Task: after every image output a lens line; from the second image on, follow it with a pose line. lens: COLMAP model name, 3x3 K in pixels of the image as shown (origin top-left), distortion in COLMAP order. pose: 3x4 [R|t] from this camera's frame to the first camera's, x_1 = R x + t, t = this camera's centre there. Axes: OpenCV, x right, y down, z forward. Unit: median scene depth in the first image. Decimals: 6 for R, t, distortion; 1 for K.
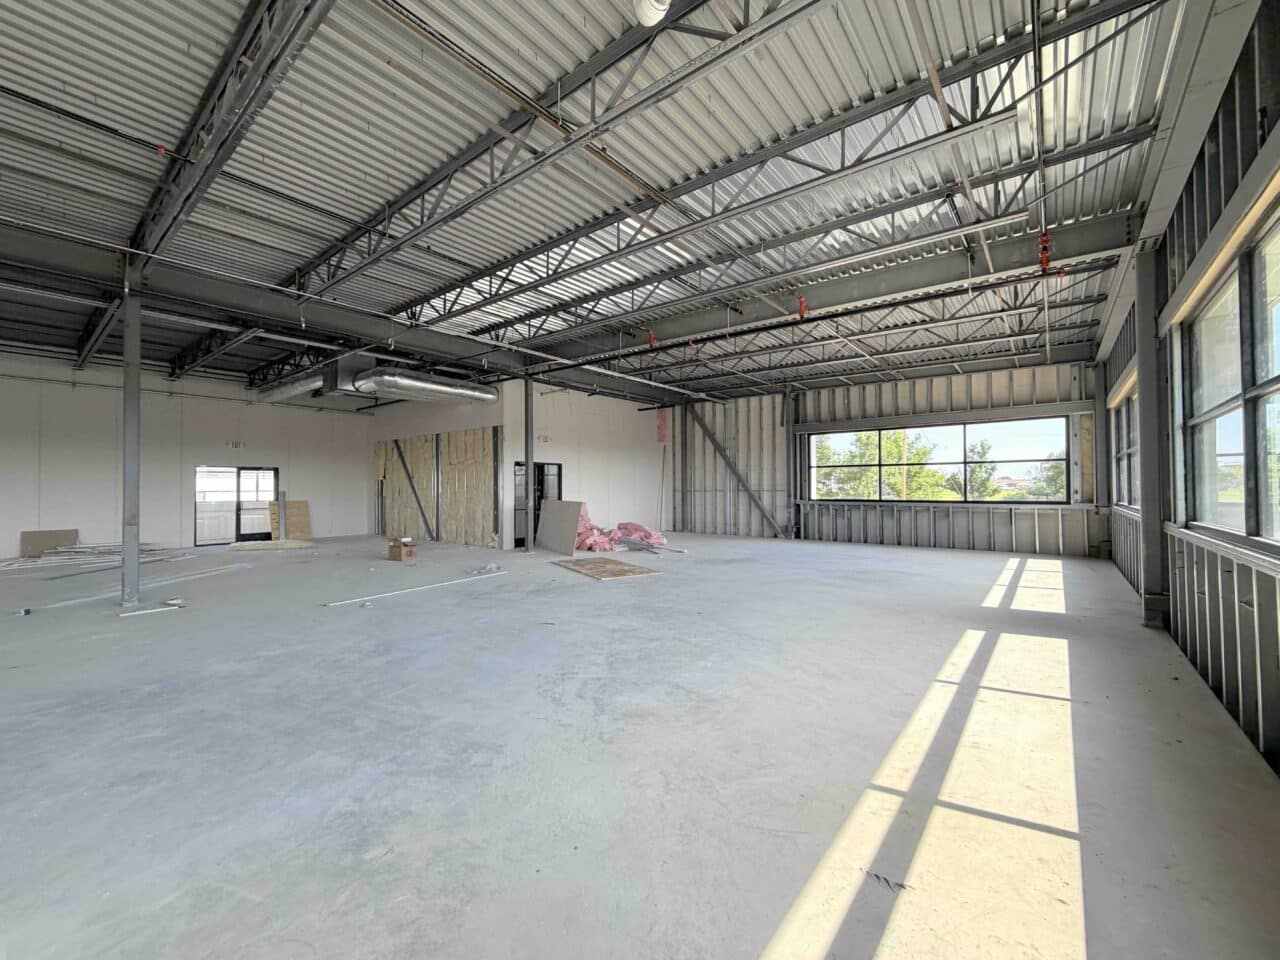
lens RADIAL K [[508.0, 0, 632.9], [0, 508.0, 477.8], [0, 0, 1]] dist [0.002024, 0.000497]
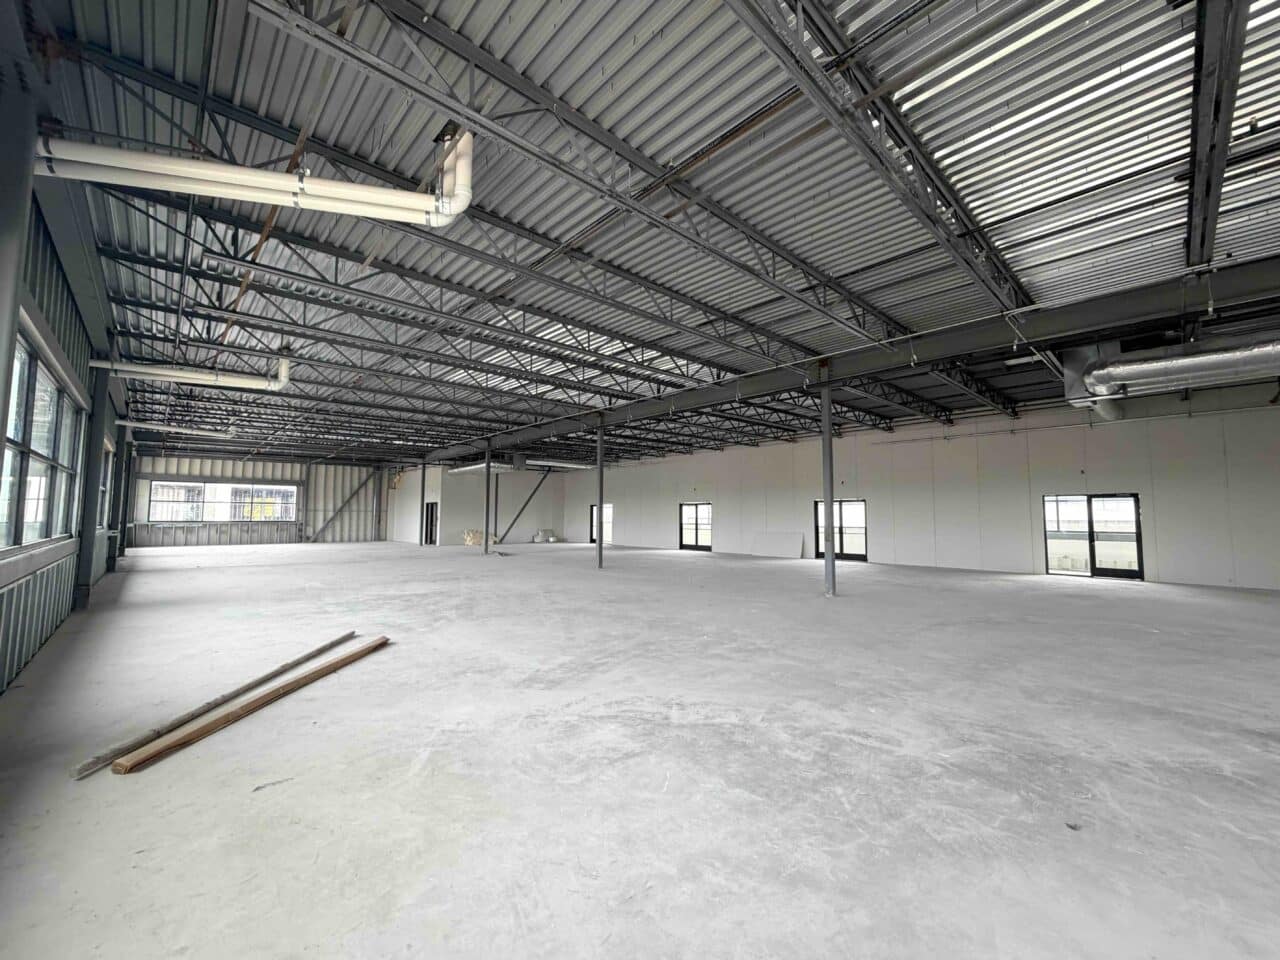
lens RADIAL K [[508.0, 0, 644.2], [0, 508.0, 476.9], [0, 0, 1]] dist [0.002024, 0.000497]
pose [[-0.121200, -0.075570, -0.989747, 0.883832], [0.016005, 0.996819, -0.078070, 0.022228], [0.992499, -0.025303, -0.119605, 1.061834]]
